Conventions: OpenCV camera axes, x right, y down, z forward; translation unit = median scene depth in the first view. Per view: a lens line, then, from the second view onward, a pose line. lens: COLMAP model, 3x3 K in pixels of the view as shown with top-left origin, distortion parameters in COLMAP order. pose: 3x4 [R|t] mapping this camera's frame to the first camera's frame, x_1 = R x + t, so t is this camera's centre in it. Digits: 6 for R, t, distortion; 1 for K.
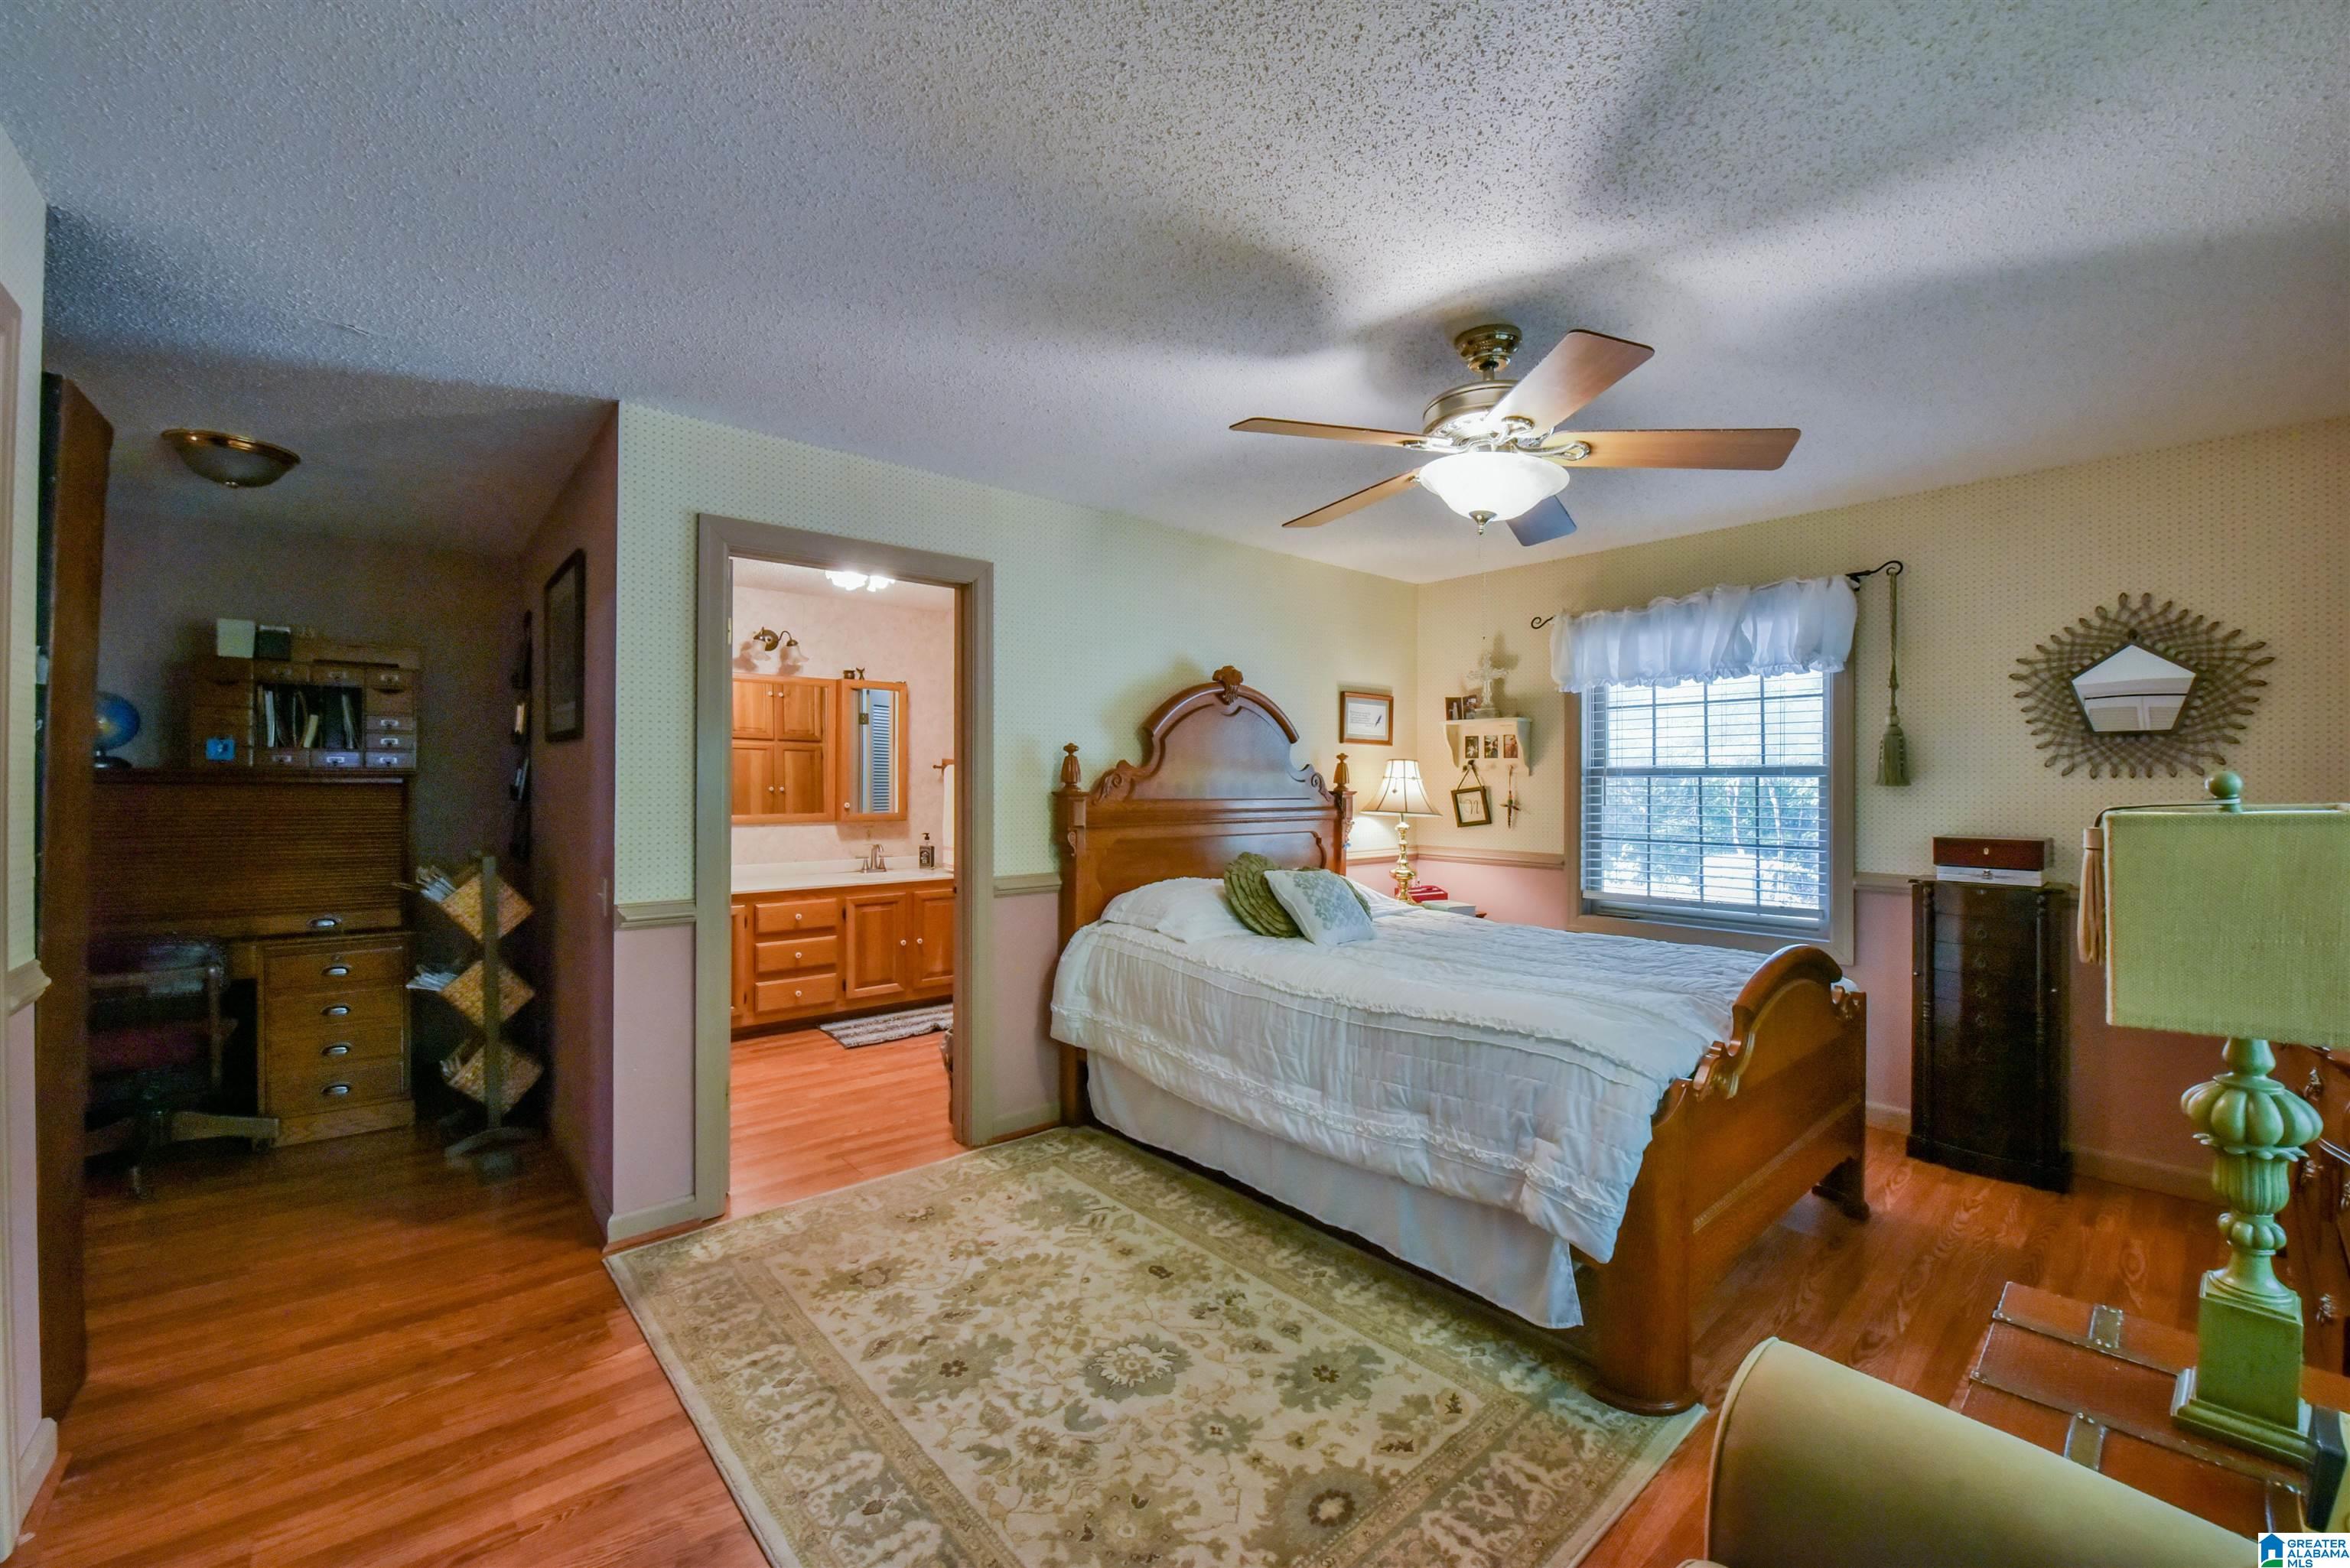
lens RADIAL K [[942.7, 0, 1178.3], [0, 942.7, 778.9], [0, 0, 1]] dist [-0.015401, -0.003080]
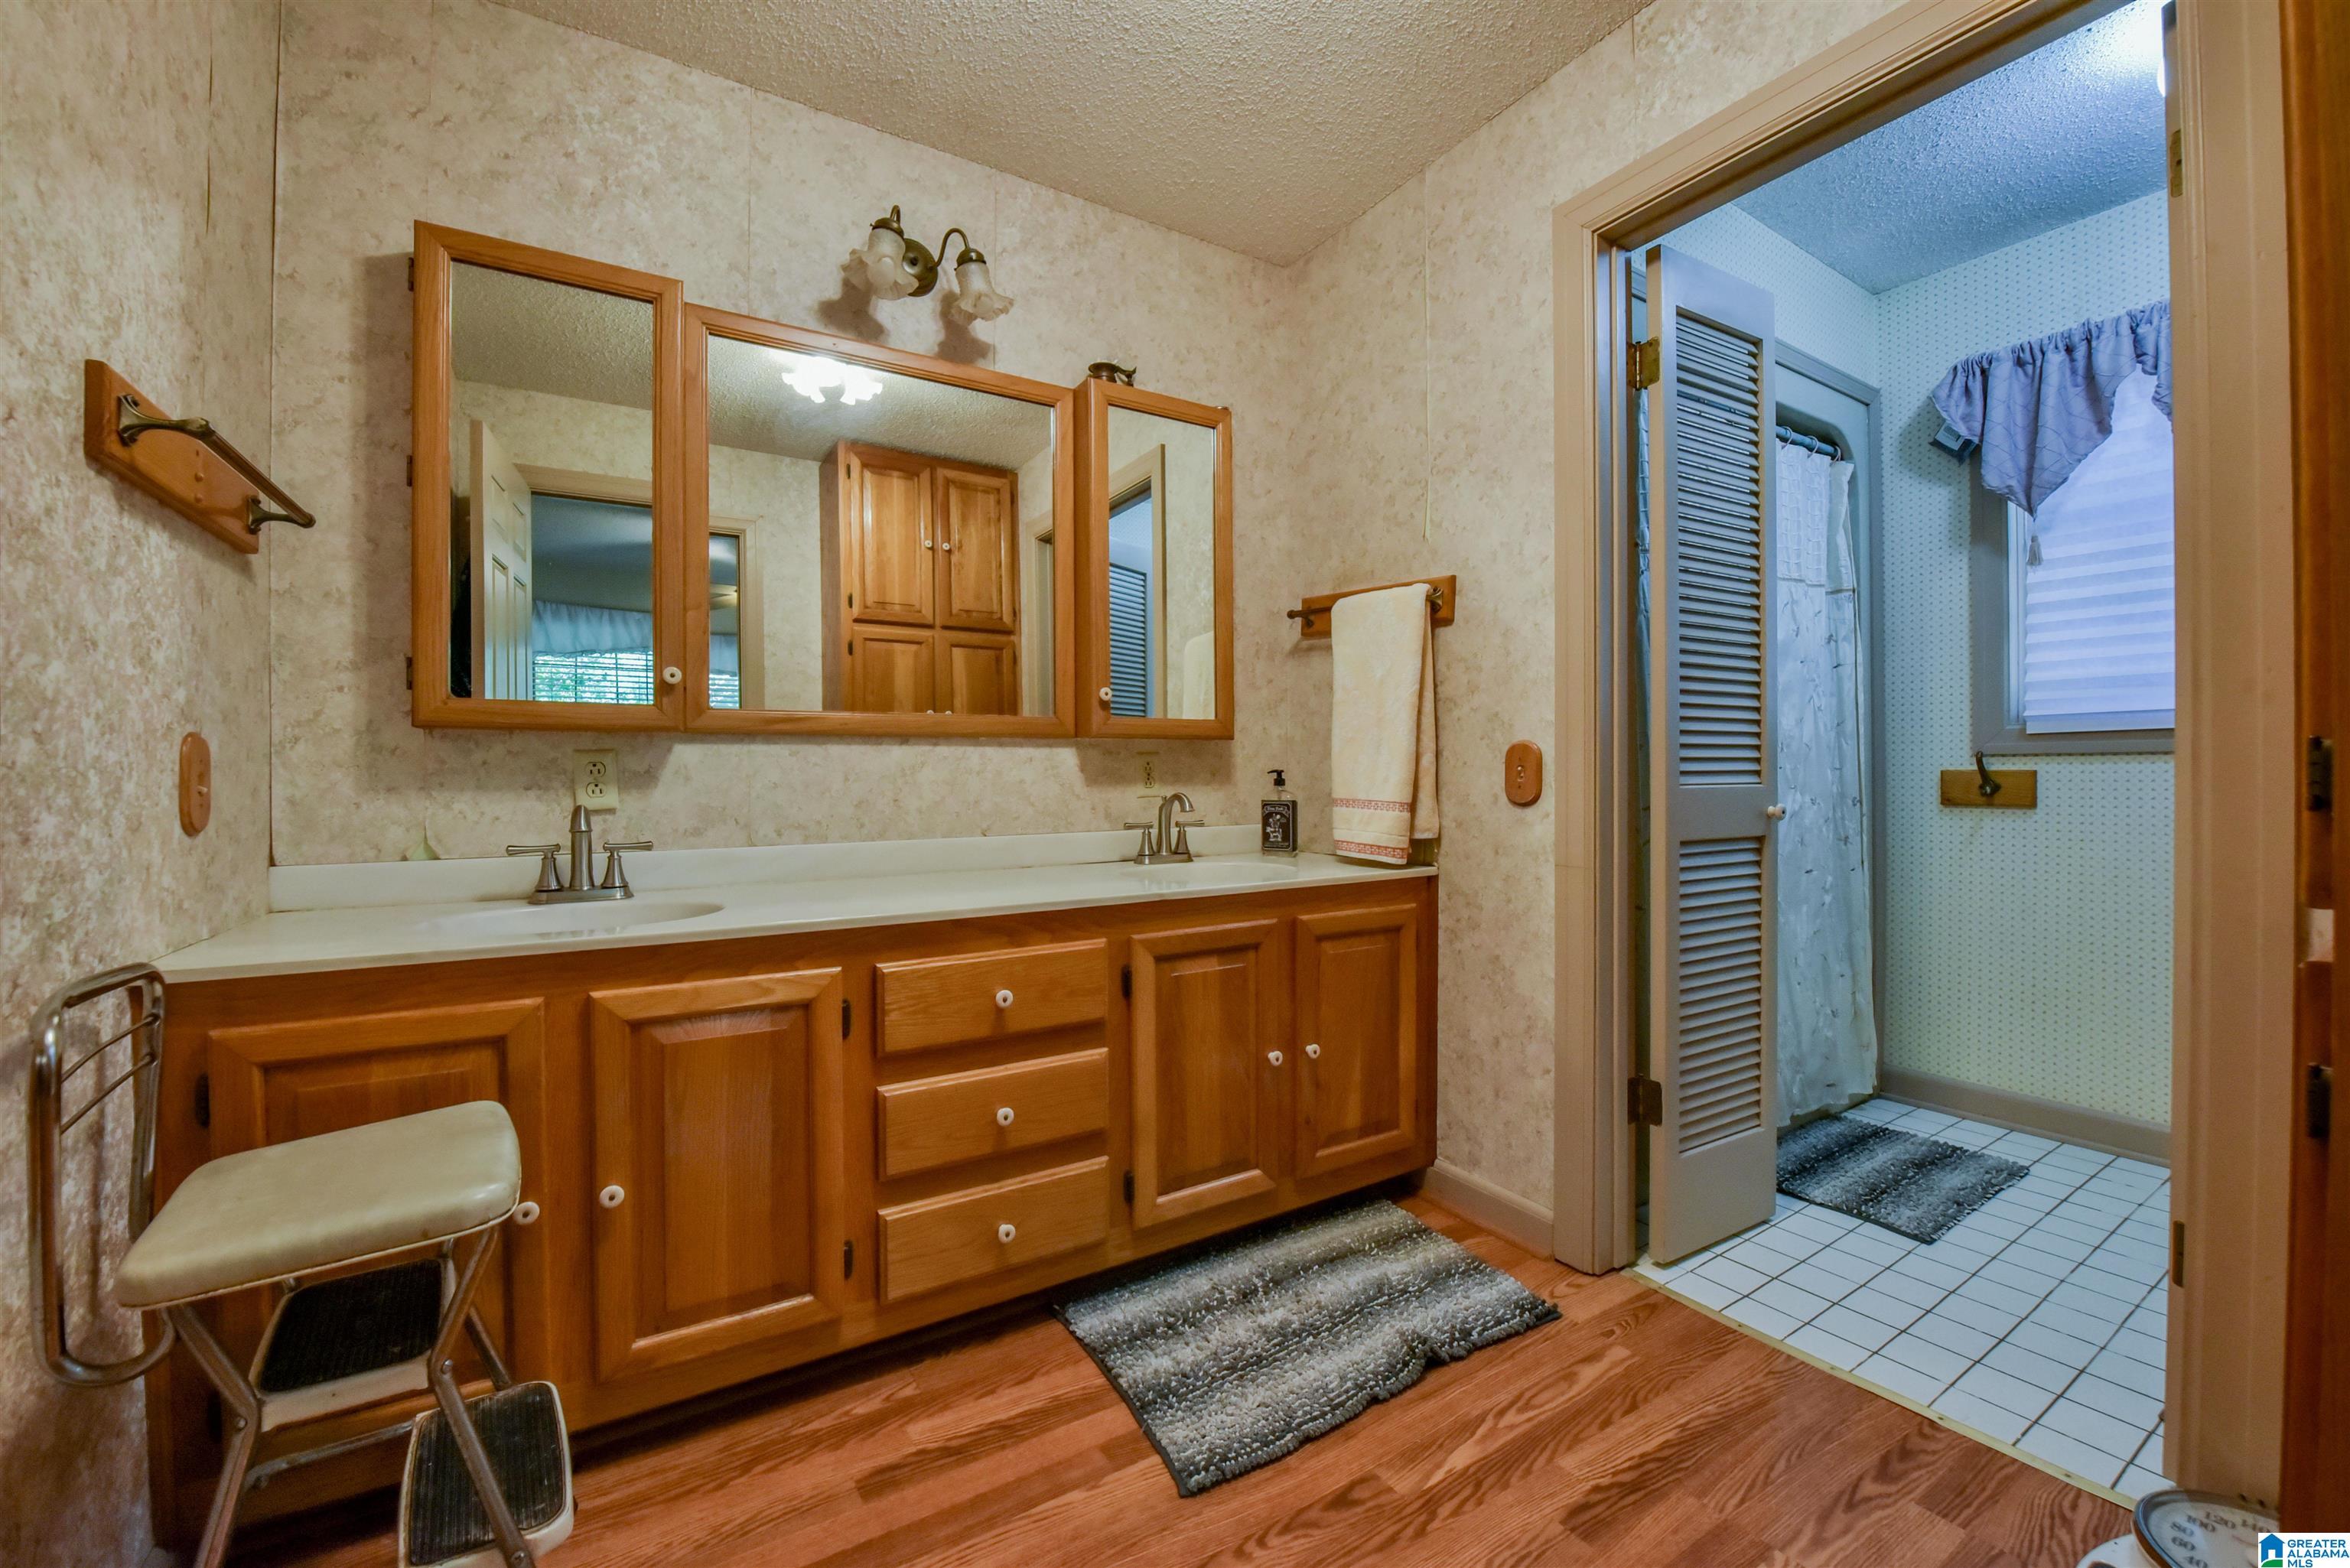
lens RADIAL K [[942.7, 0, 1178.3], [0, 942.7, 778.9], [0, 0, 1]] dist [-0.015401, -0.003080]
pose [[0.987343, -0.008256, -0.158382, -0.269269], [0.009857, 0.999908, 0.009321, 0.062901], [0.158291, -0.010764, 0.987334, 0.634734]]
